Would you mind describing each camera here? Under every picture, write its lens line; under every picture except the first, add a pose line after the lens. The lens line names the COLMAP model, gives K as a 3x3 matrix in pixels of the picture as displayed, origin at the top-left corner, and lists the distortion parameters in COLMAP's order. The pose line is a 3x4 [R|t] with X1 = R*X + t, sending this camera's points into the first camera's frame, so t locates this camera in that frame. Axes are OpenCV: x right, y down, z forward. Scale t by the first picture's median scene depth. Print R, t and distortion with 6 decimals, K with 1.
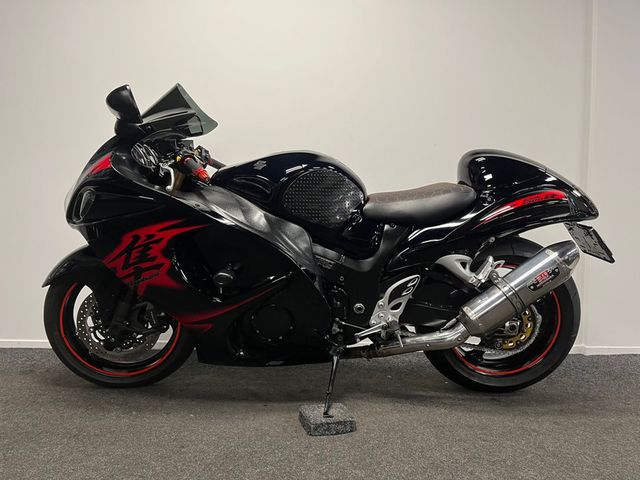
lens RADIAL K [[484.1, 0, 320.0], [0, 484.1, 240.0], [0, 0, 1]] dist [0.000888, 0.000461]
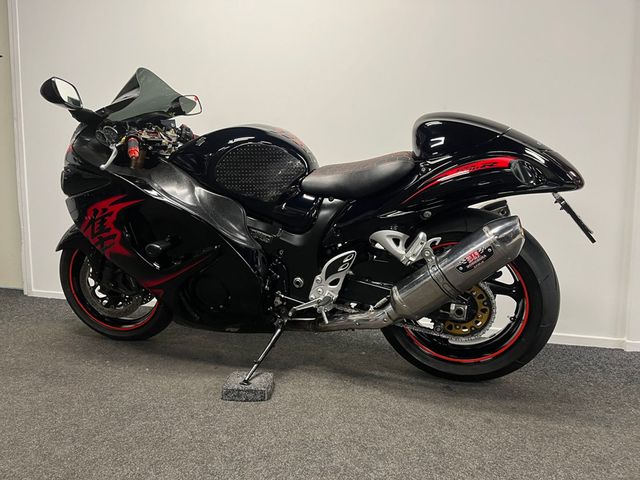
lens RADIAL K [[484.1, 0, 320.0], [0, 484.1, 240.0], [0, 0, 1]] dist [0.000888, 0.000461]
pose [[0.951391, 0.022373, -0.307173, 0.429742], [-0.002921, 0.997969, 0.063641, -0.009680], [0.307973, -0.059650, 0.949523, 0.070308]]
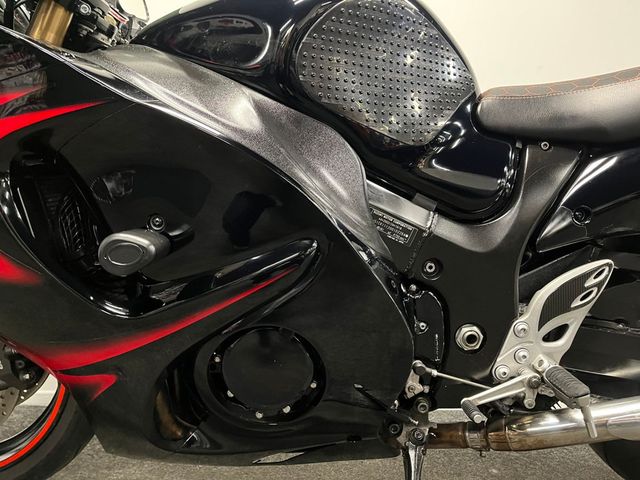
lens RADIAL K [[478.0, 0, 320.0], [0, 478.0, 240.0], [0, 0, 1]] dist [-0.026584, -0.000938]
pose [[0.999776, 0.005540, -0.020445, -0.043932], [-0.006638, 0.998519, -0.054005, 0.078619], [0.020116, 0.054129, 0.998331, 0.572860]]
